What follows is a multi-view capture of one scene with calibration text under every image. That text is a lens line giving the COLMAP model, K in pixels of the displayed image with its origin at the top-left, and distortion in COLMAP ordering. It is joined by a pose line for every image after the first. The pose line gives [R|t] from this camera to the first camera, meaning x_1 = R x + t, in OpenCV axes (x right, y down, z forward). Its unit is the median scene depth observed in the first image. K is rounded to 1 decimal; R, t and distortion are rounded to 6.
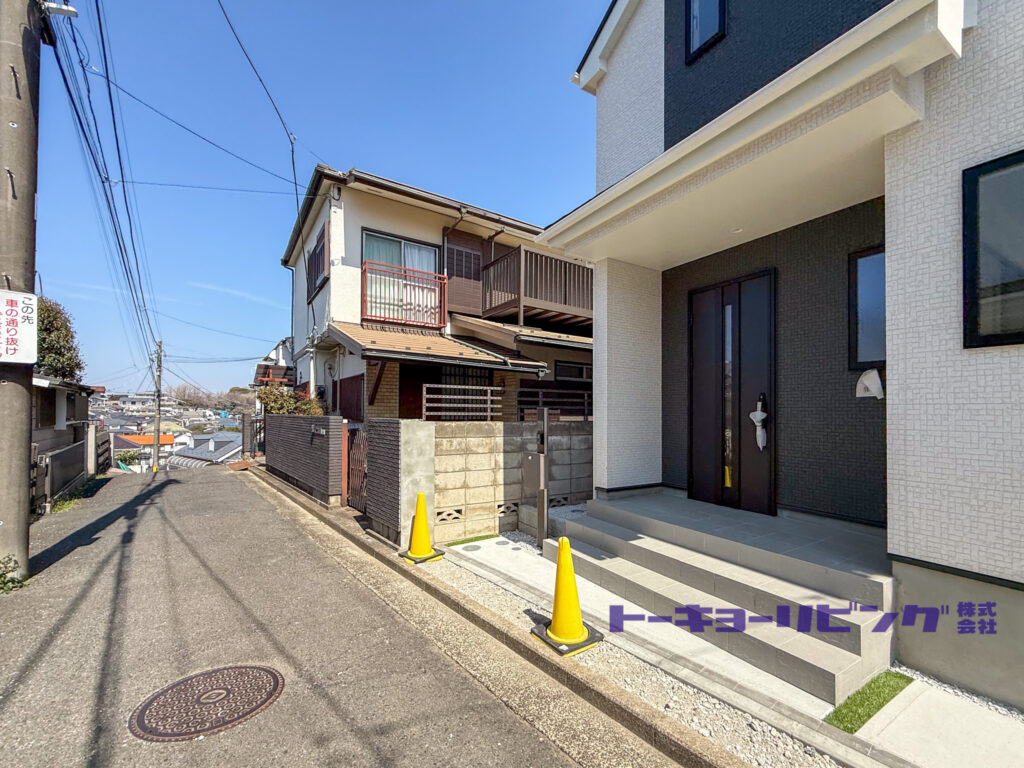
lens RADIAL K [[464.1, 0, 511.9], [0, 464.1, 408.5], [0, 0, 1]] dist [0.002485, 0.000284]
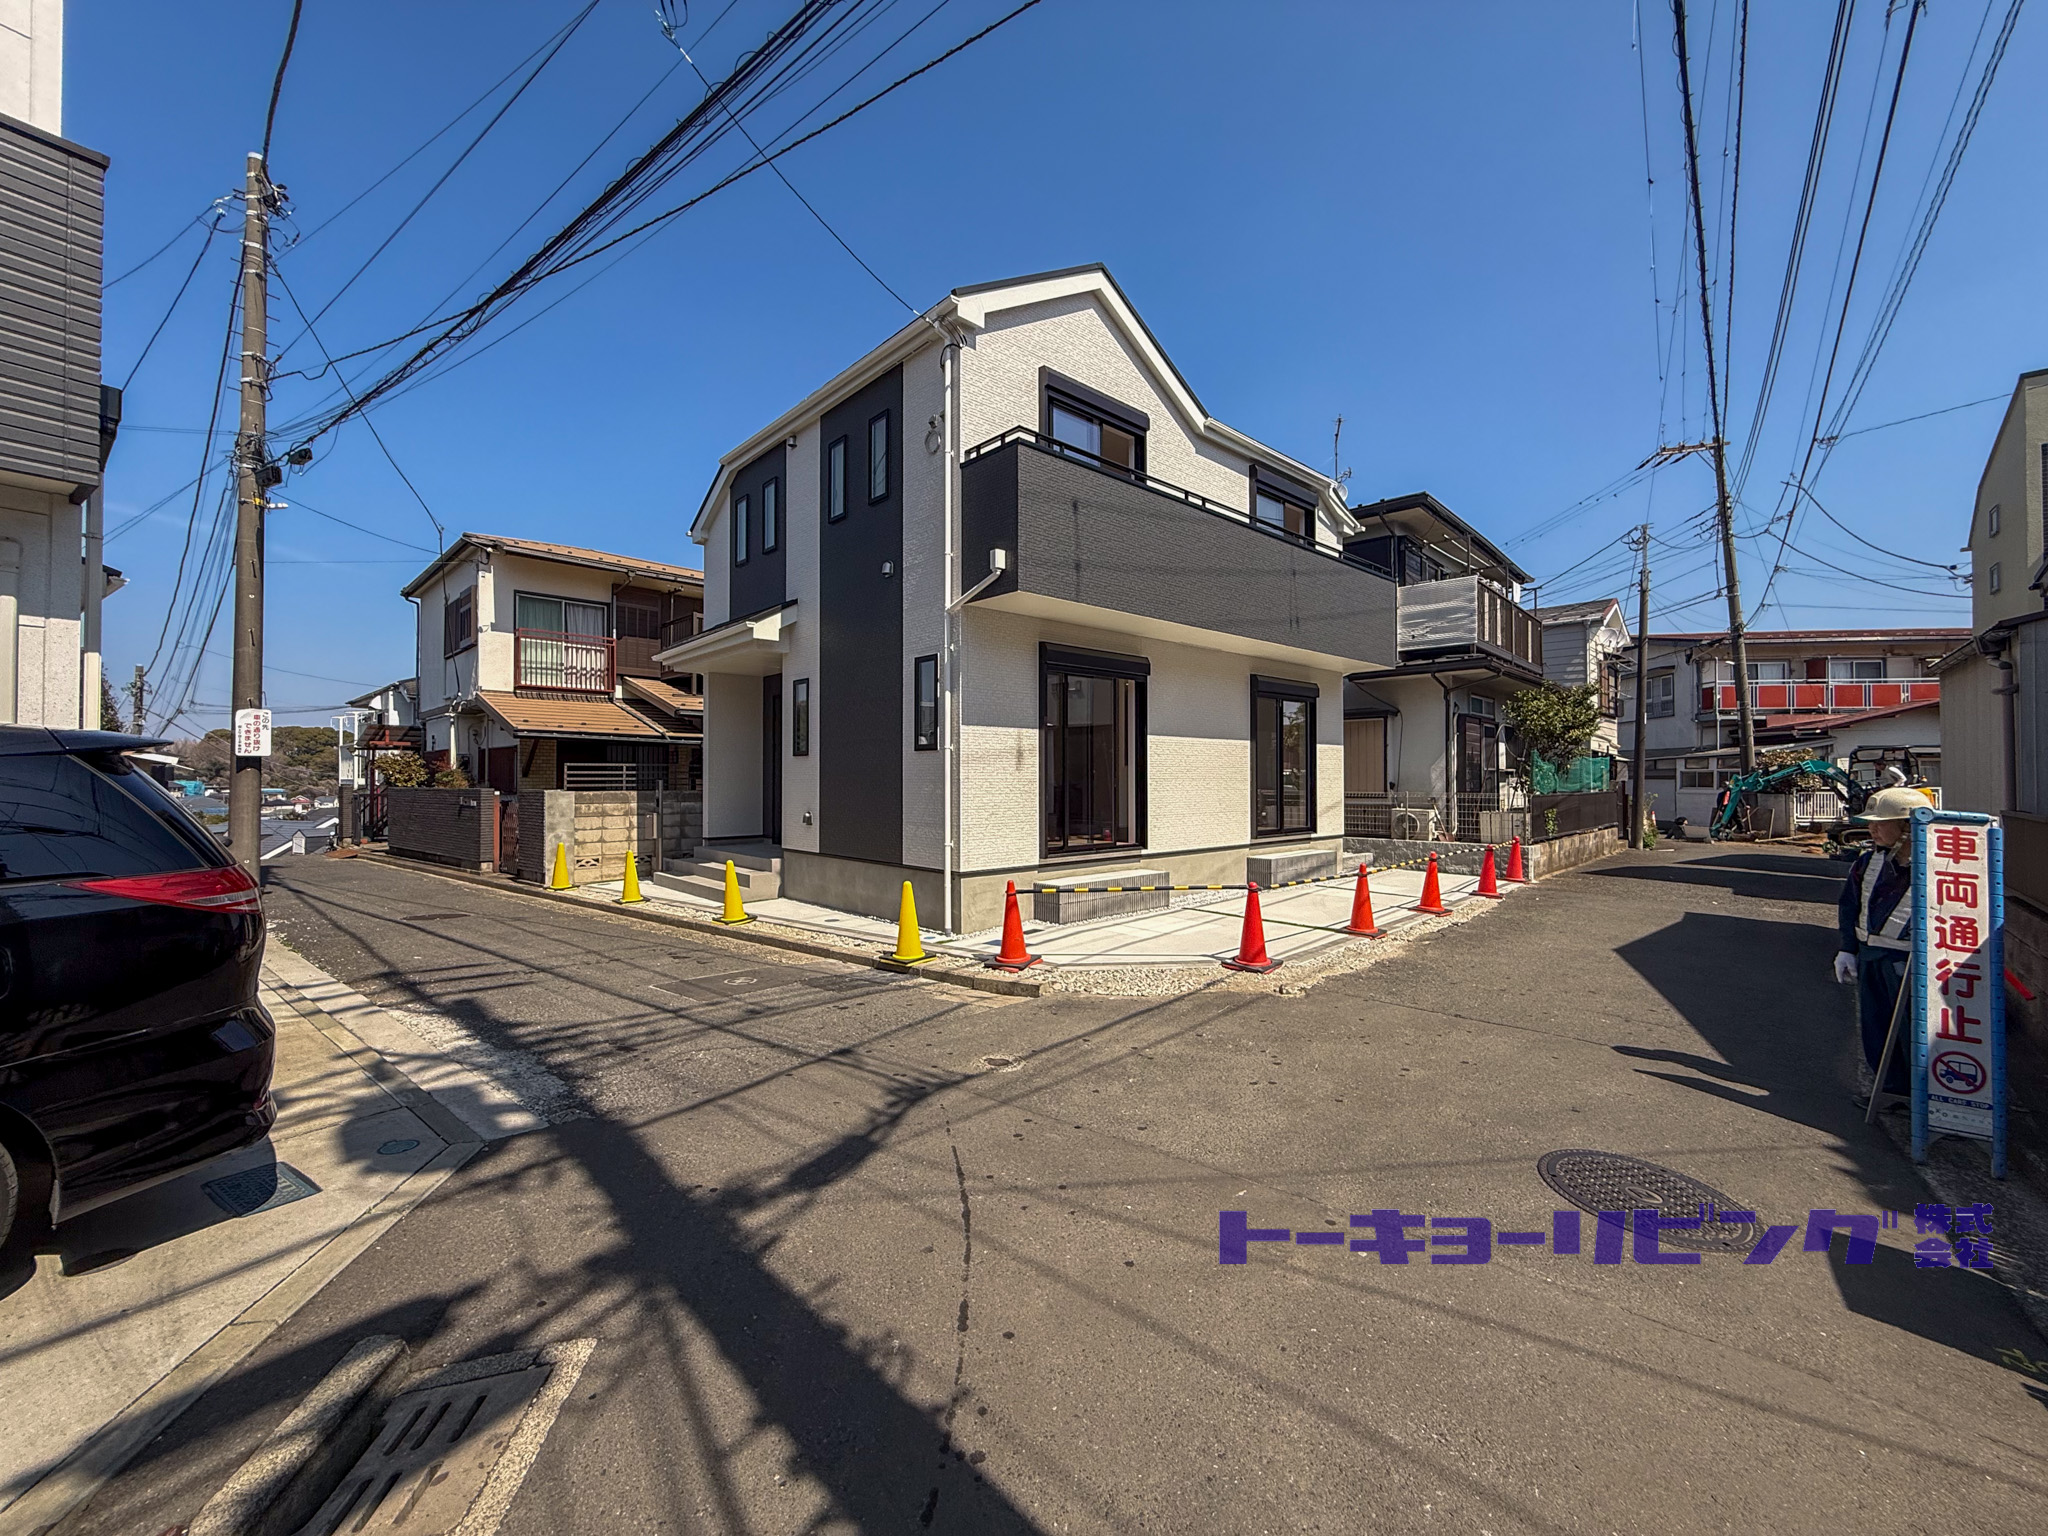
lens RADIAL K [[797.7, 0, 989.0], [0, 797.7, 770.3], [0, 0, 1]] dist [0.002456, 0.000092]
pose [[0.976559, -0.006397, 0.215155, 0.350613], [0.006957, 0.999974, -0.001844, -0.013142], [-0.215138, 0.003298, 0.976578, -1.035986]]
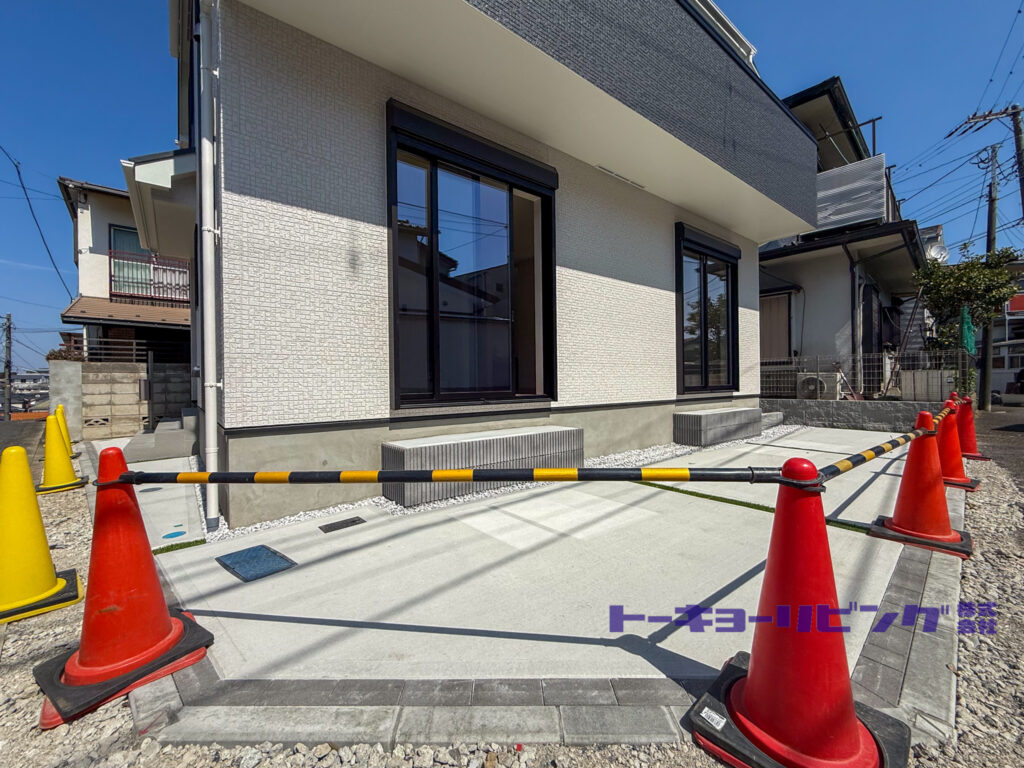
lens RADIAL K [[427.7, 0, 470.2], [0, 427.7, 381.2], [0, 0, 1]] dist [0.000053, -0.000113]
pose [[0.991202, -0.019859, 0.130863, 0.666663], [0.018609, 0.999769, 0.010768, 0.072910], [-0.131046, -0.008238, 0.991342, -0.422929]]
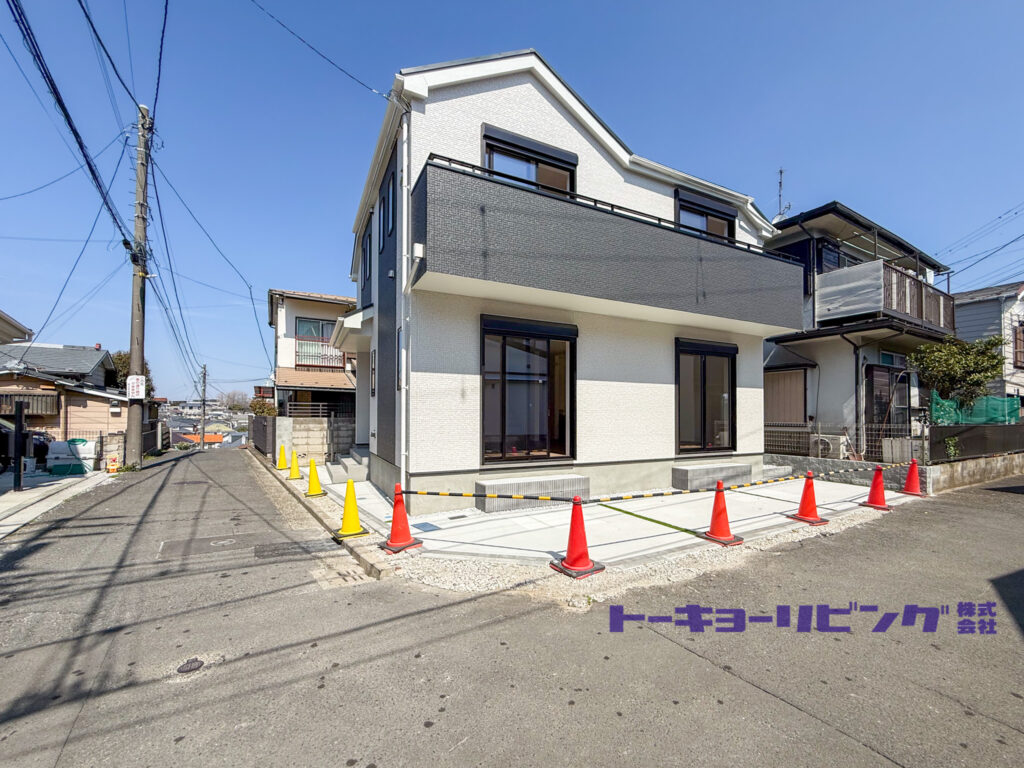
lens RADIAL K [[407.7, 0, 486.2], [0, 407.7, 409.2], [0, 0, 1]] dist [0.000505, -0.000023]
pose [[0.998438, -0.004181, -0.055714, 0.700584], [0.003845, 0.999974, -0.006134, 0.000799], [0.055739, 0.005910, 0.998428, -0.792312]]
